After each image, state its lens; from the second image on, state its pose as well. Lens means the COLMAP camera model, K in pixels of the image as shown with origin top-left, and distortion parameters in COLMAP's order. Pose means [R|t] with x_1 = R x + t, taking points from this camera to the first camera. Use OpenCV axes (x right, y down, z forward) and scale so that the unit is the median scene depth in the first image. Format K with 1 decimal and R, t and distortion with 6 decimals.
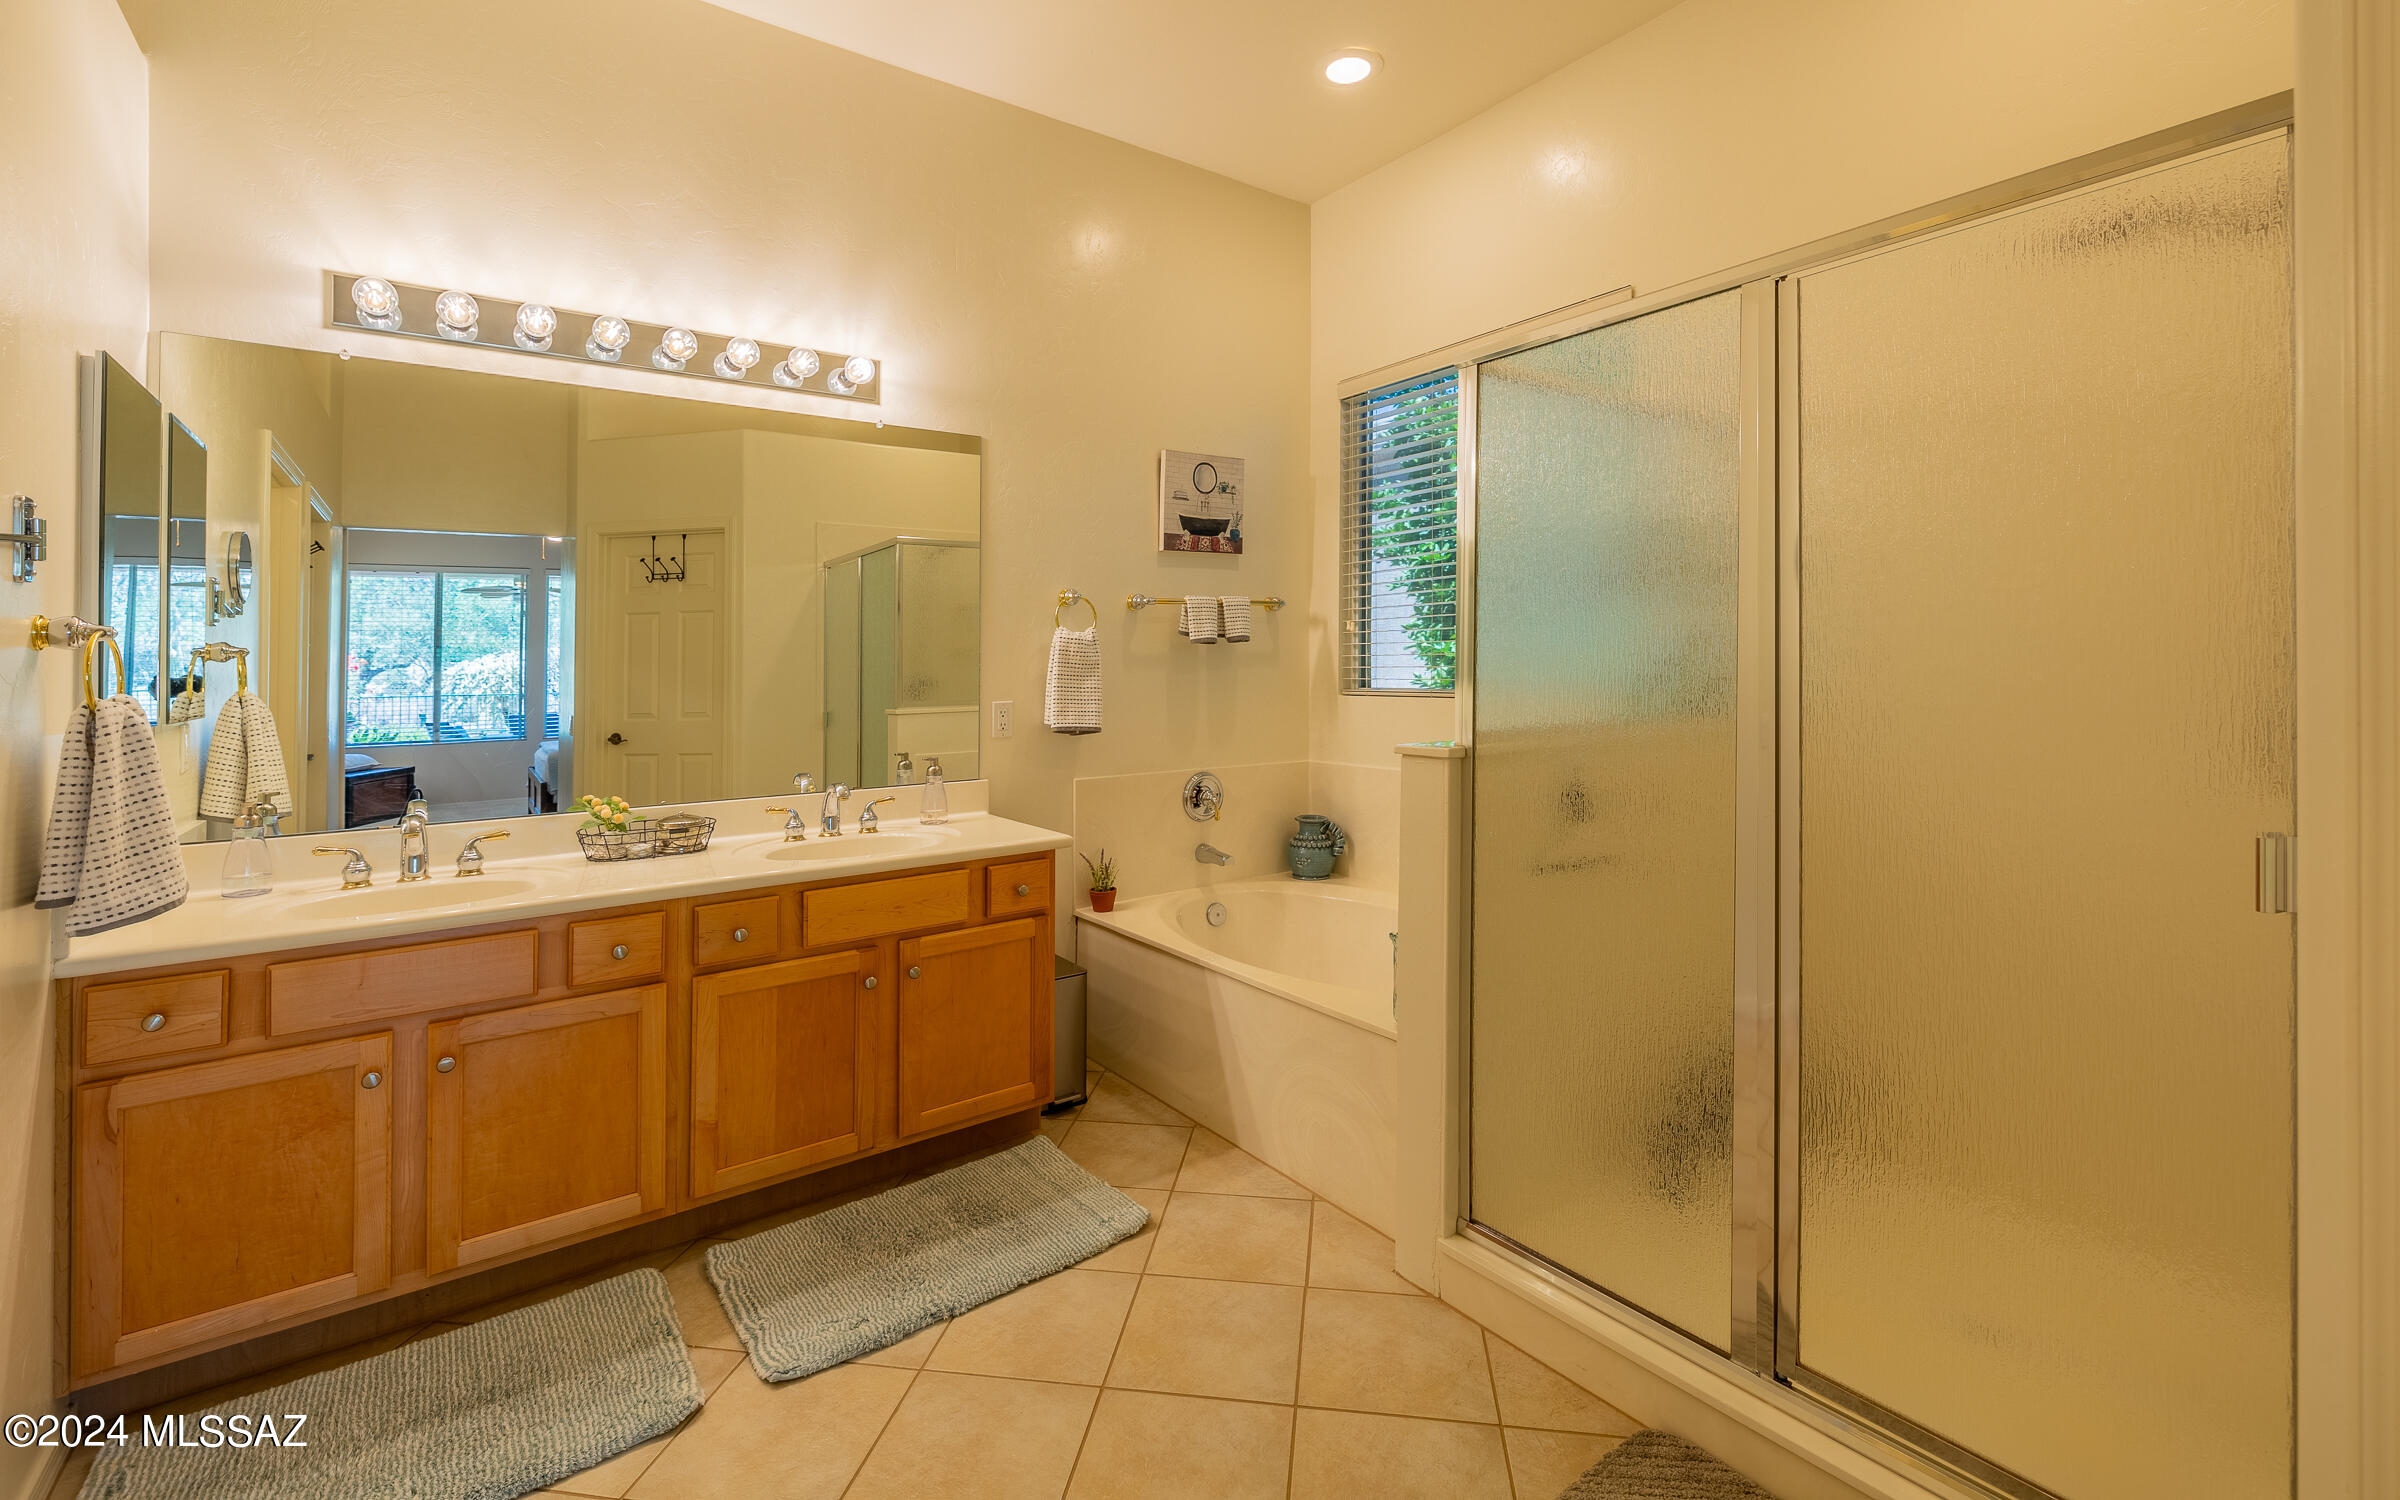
lens RADIAL K [[995.9, 0, 1188.1], [0, 995.9, 635.5], [0, 0, 1]] dist [0.000348, 0.000251]
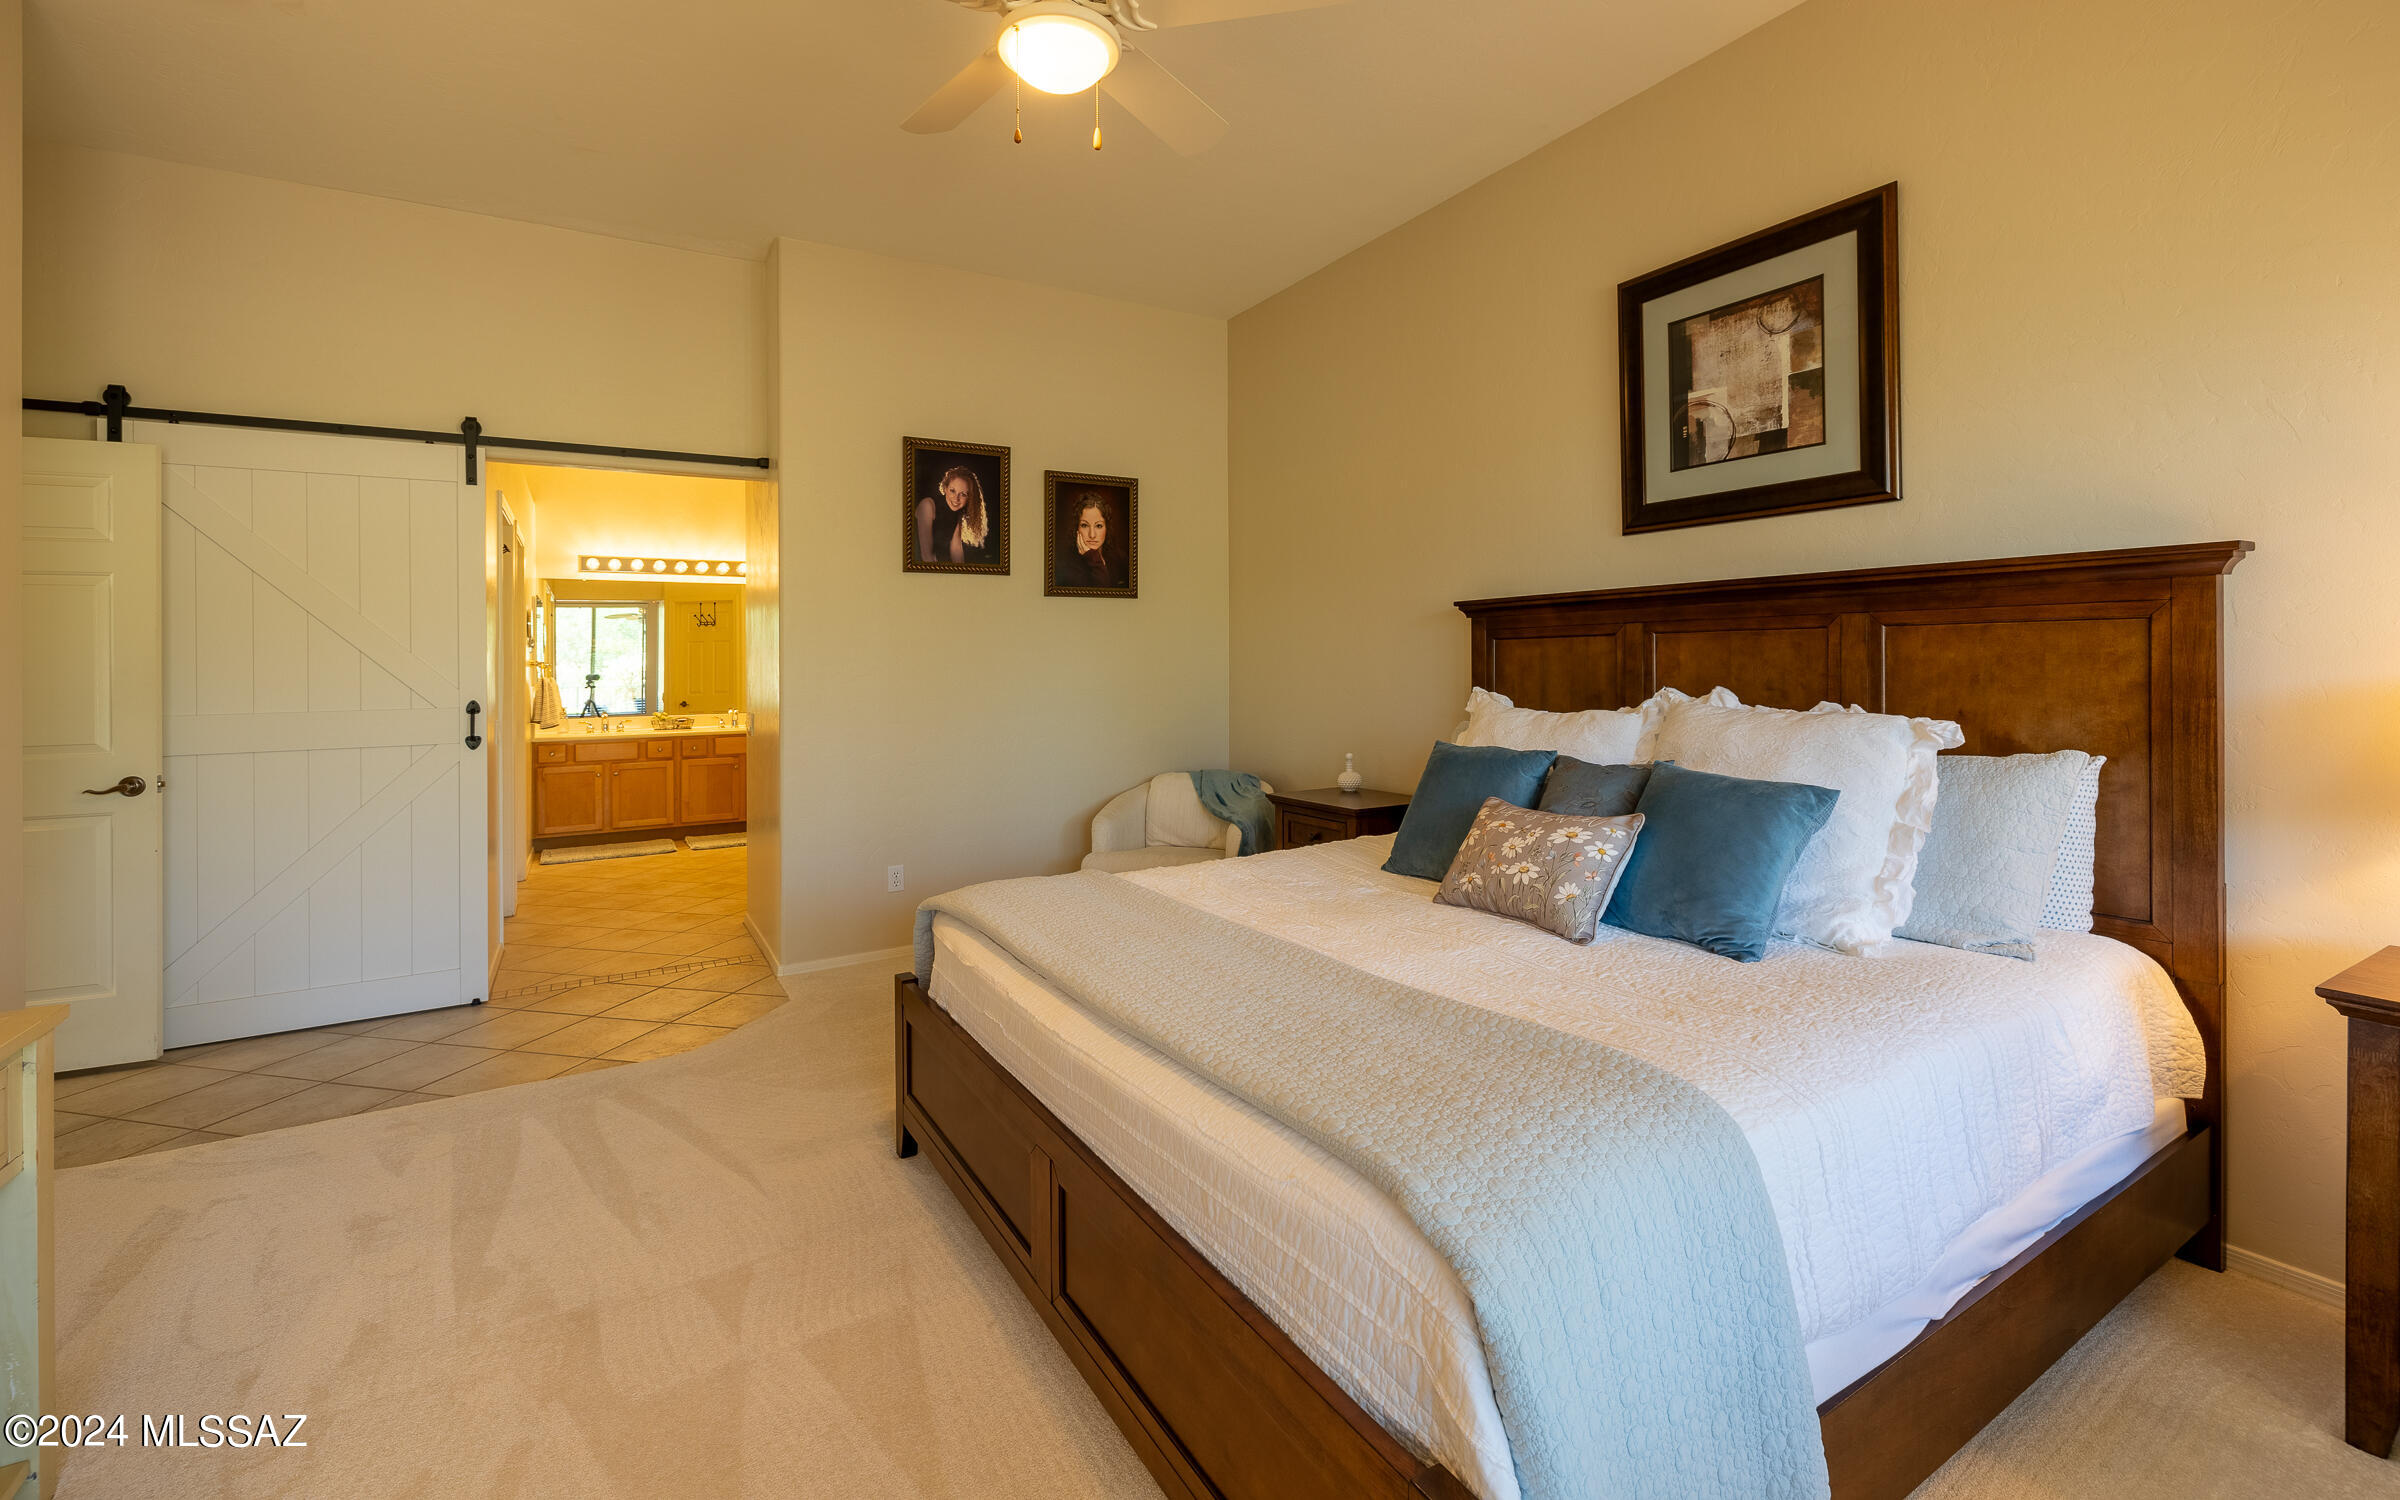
lens RADIAL K [[995.9, 0, 1188.1], [0, 995.9, 635.5], [0, 0, 1]] dist [0.000348, 0.000251]
pose [[0.995479, -0.006120, -0.094779, 1.336864], [0.006463, 0.999974, 0.003310, -0.074335], [0.094757, -0.003908, 0.995493, -1.919477]]
